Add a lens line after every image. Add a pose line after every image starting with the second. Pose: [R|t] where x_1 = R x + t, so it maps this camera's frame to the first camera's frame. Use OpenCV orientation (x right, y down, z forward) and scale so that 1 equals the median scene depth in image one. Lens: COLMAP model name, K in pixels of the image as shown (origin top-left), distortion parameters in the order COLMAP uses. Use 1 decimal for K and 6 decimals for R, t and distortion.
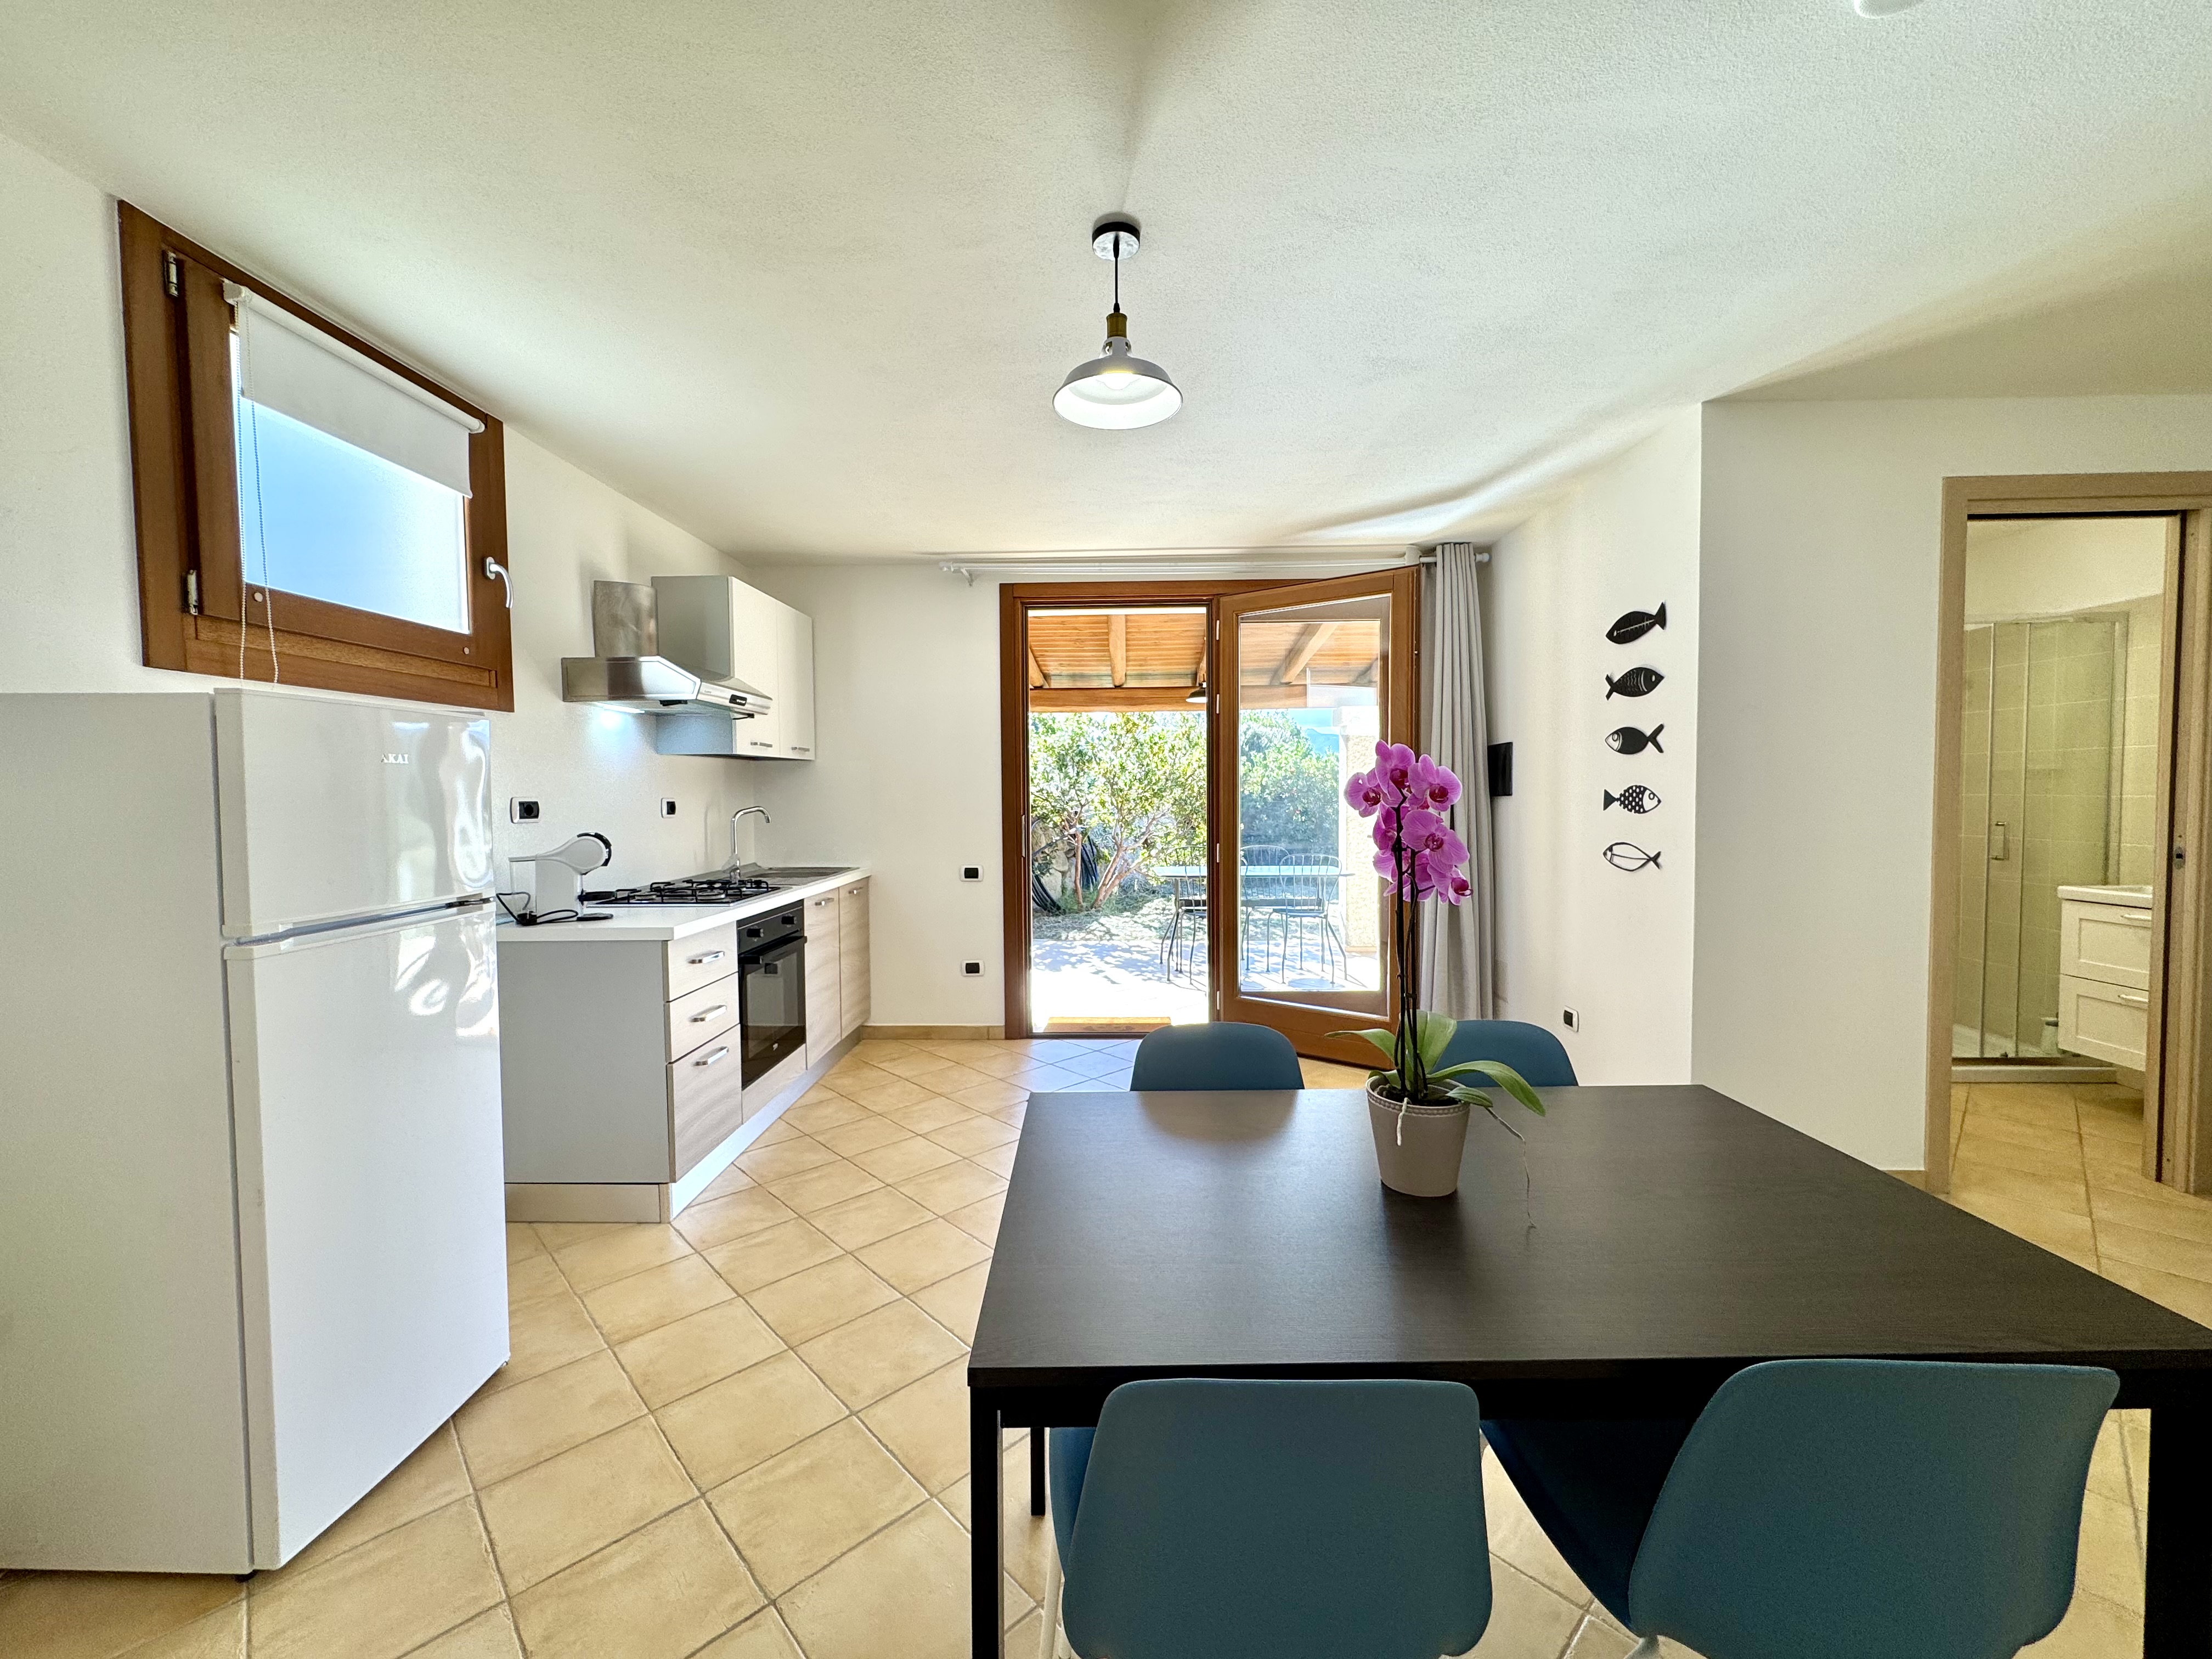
lens RADIAL K [[880.7, 0, 1105.6], [0, 880.7, 827.2], [0, 0, 1]] dist [-0.001618, 0.000119]
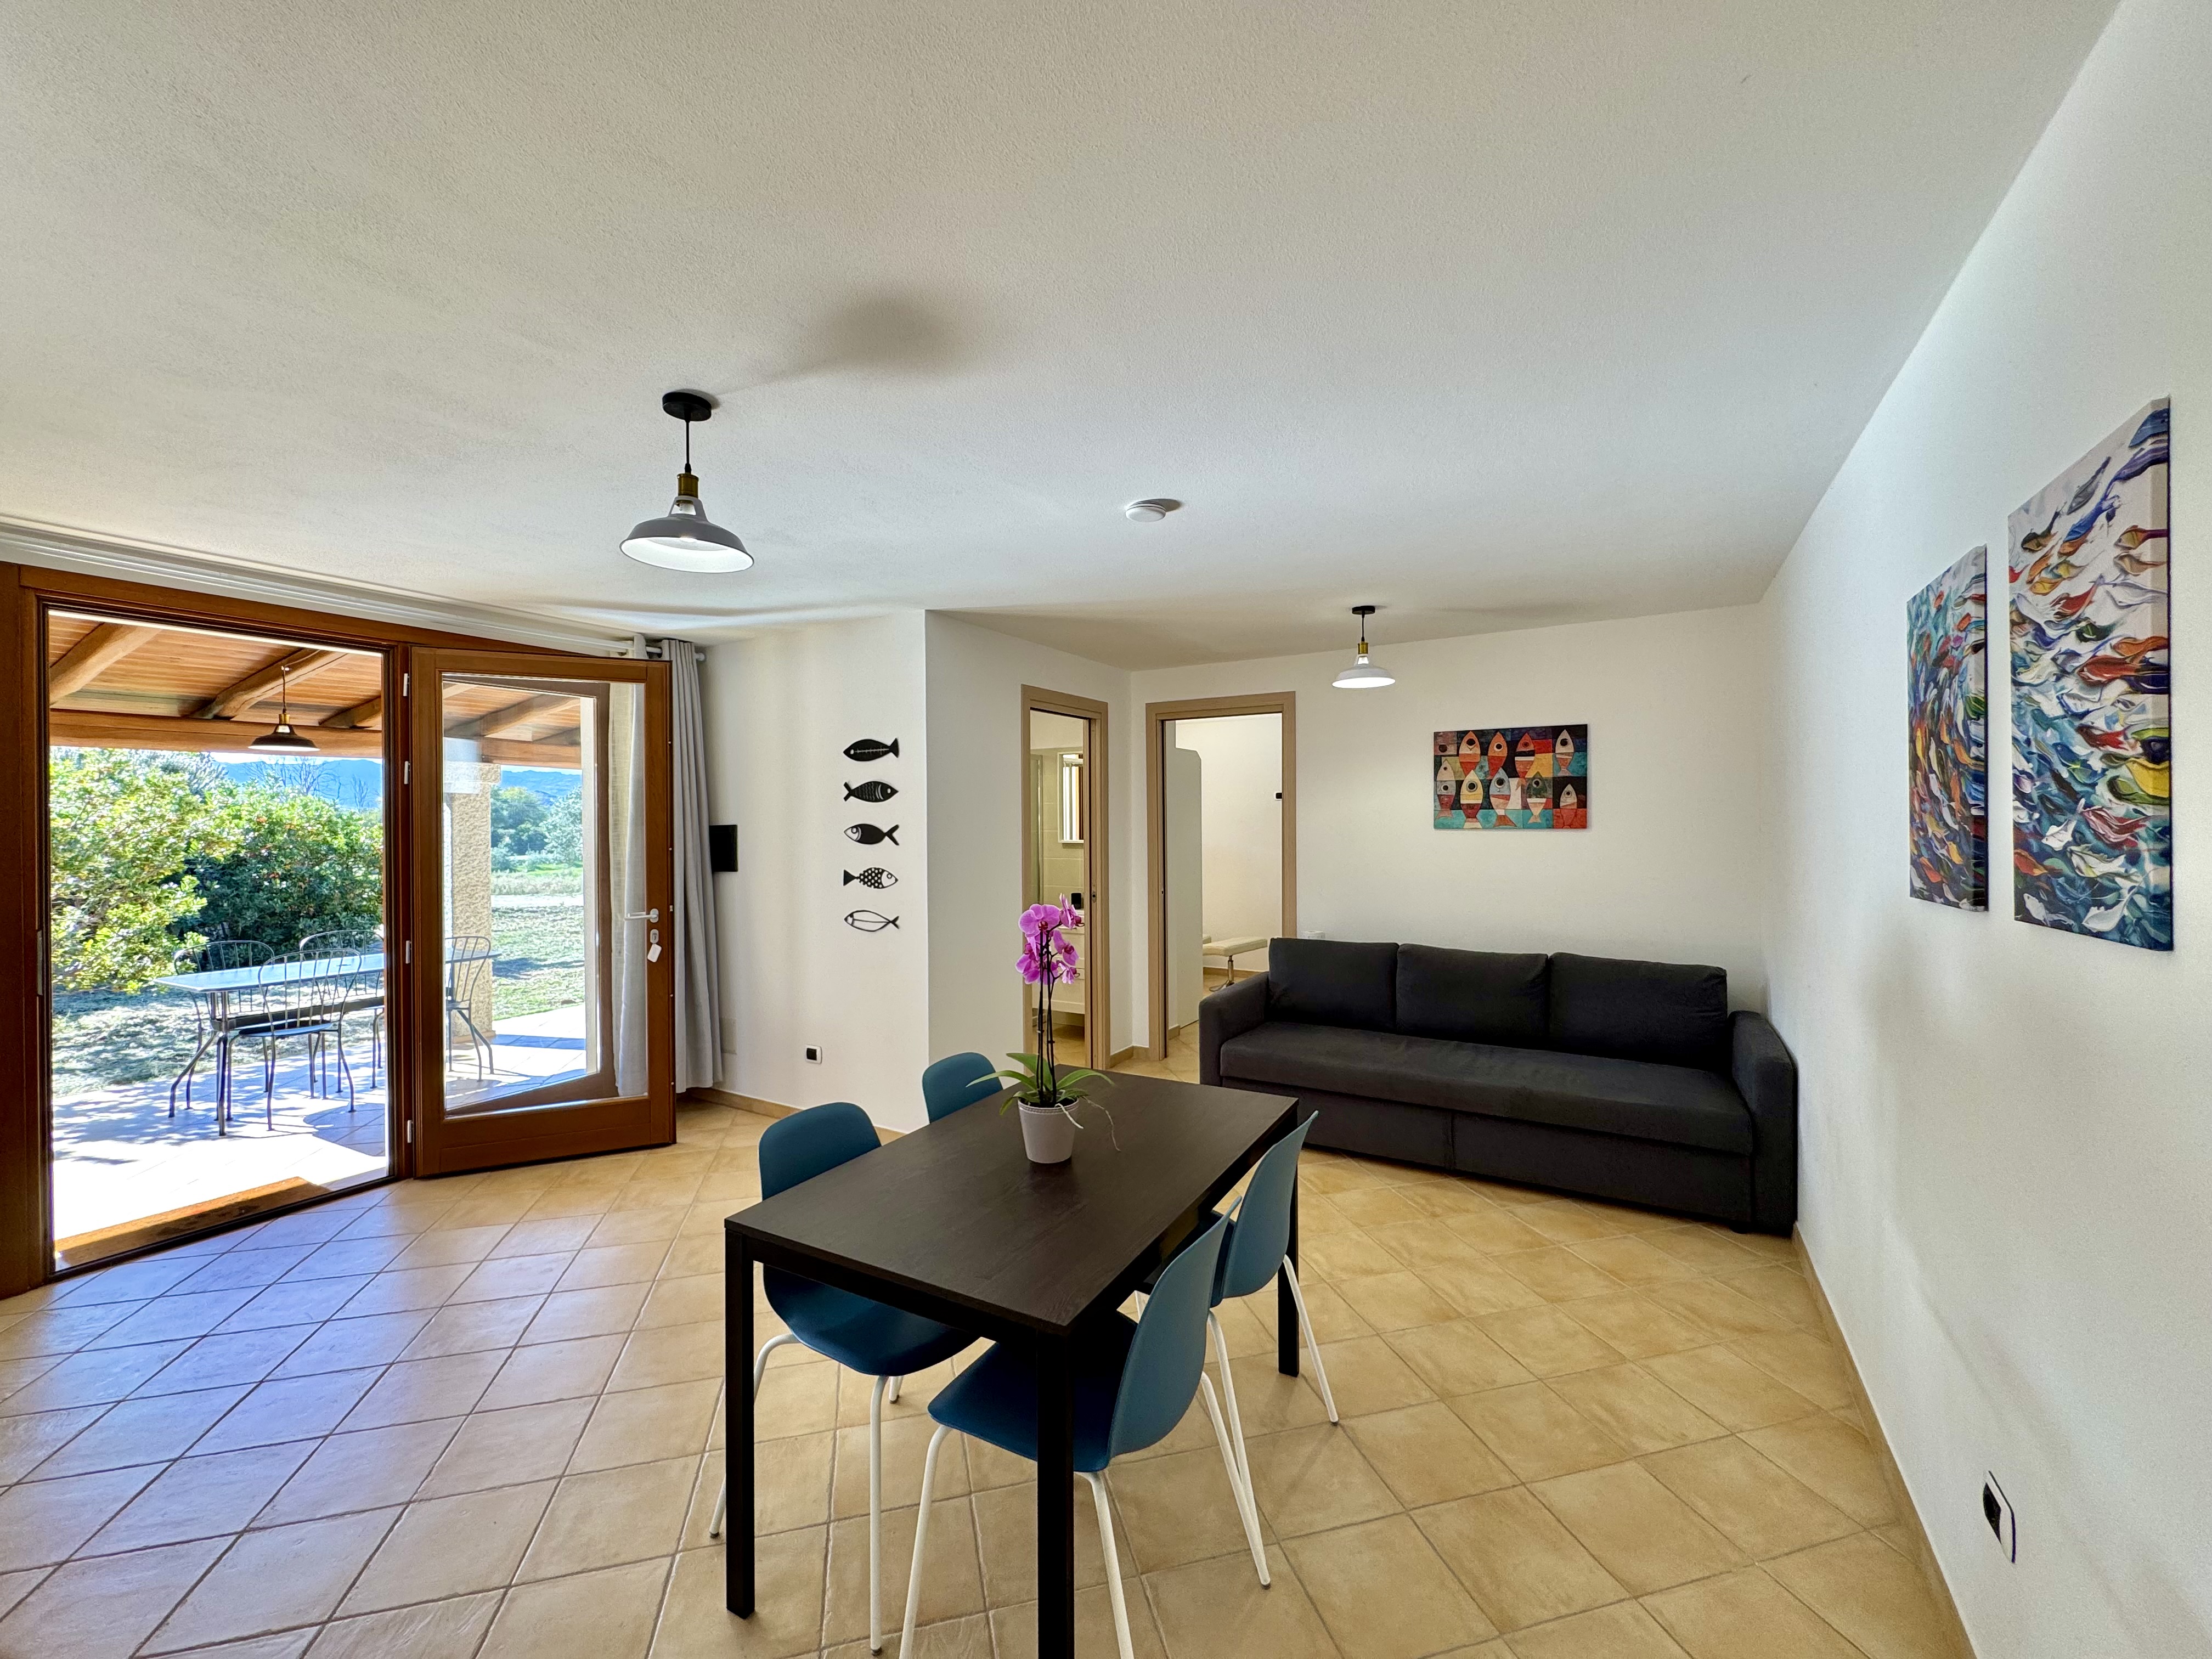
lens RADIAL K [[880.7, 0, 1105.6], [0, 880.7, 827.2], [0, 0, 1]] dist [-0.001618, 0.000119]
pose [[0.490773, 0.002858, 0.871283, -0.397379], [0.036988, 0.999025, -0.024112, -0.063544], [-0.870502, 0.044060, 0.490189, 0.027242]]
